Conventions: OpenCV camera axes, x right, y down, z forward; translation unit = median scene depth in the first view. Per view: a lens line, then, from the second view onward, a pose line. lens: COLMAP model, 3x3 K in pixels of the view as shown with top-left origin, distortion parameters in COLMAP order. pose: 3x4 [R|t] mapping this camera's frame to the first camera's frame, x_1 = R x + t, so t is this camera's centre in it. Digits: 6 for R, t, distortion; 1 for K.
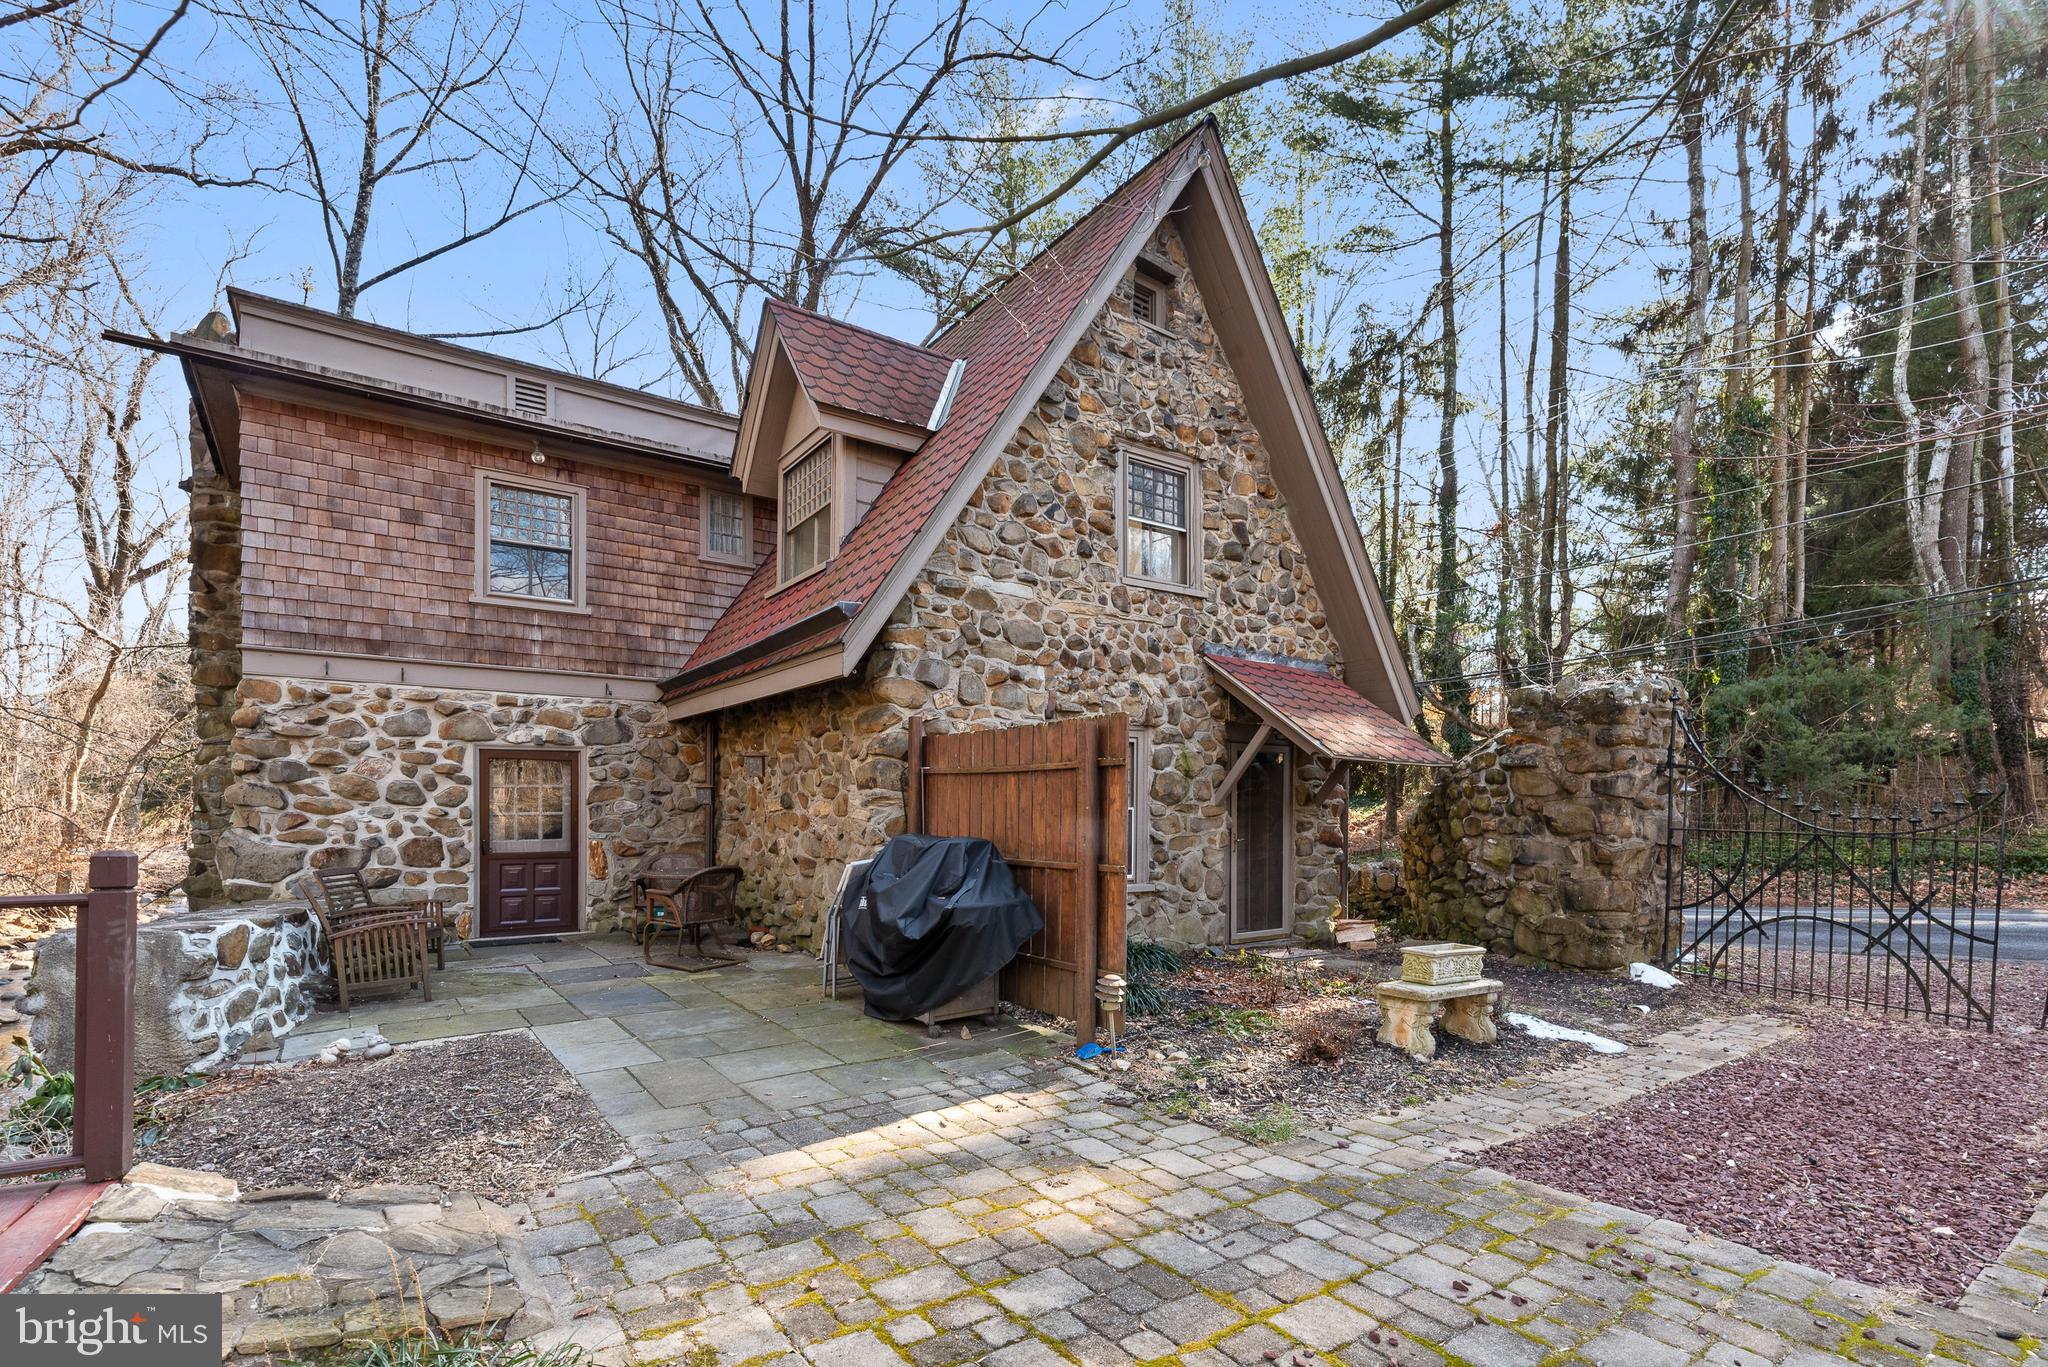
lens RADIAL K [[910.9, 0, 1073.4], [0, 910.9, 812.2], [0, 0, 1]] dist [-0.000163, 0.000379]
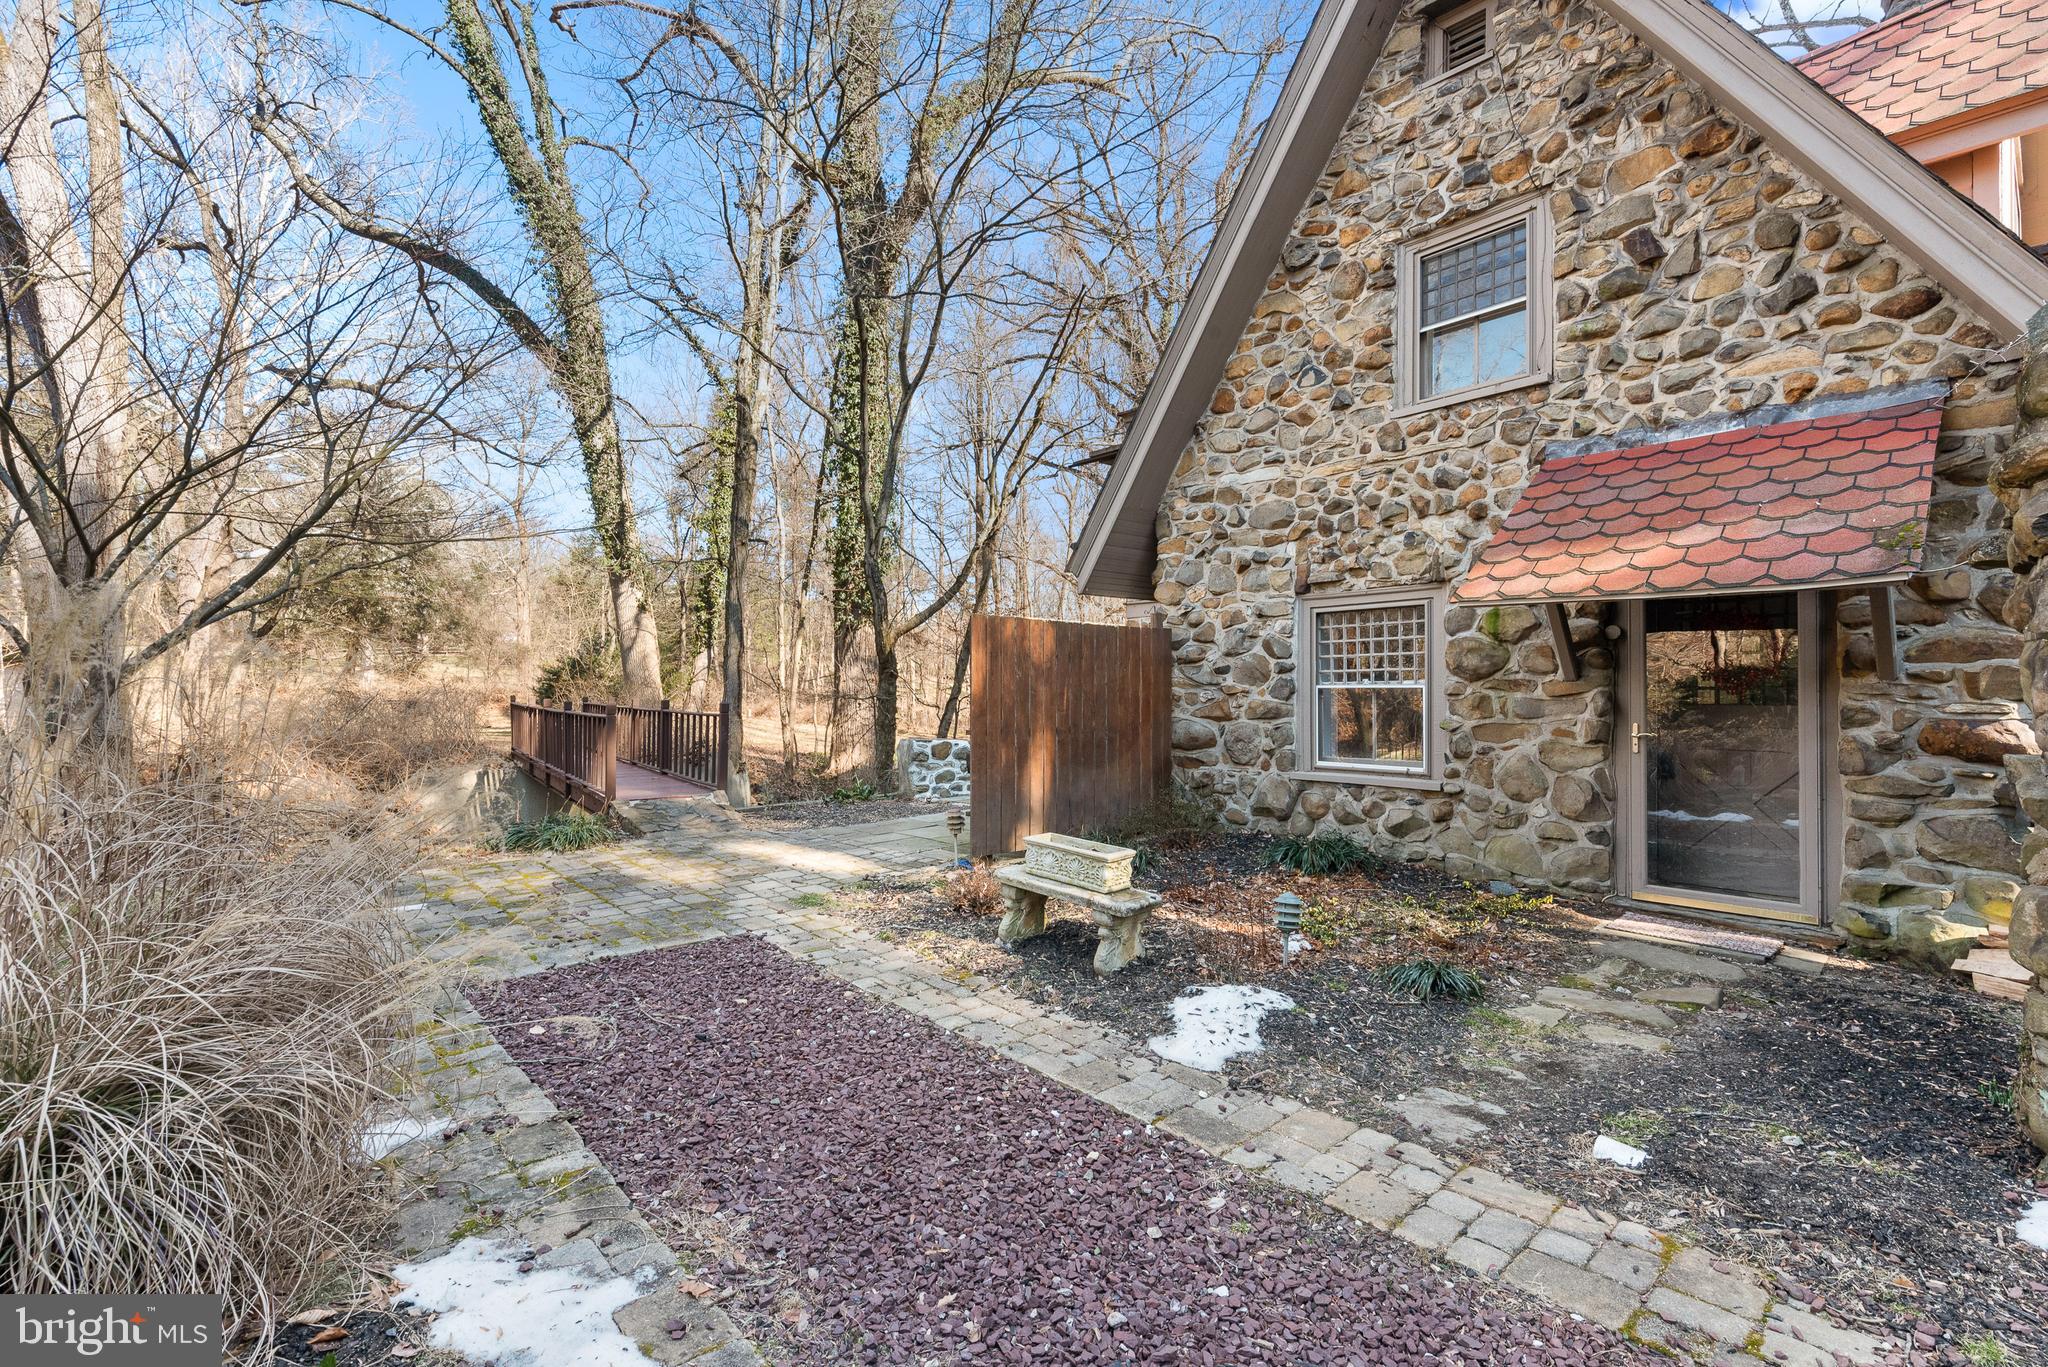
lens RADIAL K [[910.9, 0, 1025.6], [0, 910.9, 683.2], [0, 0, 1]] dist [-0.000163, 0.000379]
pose [[0.112414, -0.012614, -0.993581, 0.857836], [0.000712, 0.999920, -0.012614, 0.003336], [0.993661, 0.000711, 0.112414, 0.574419]]
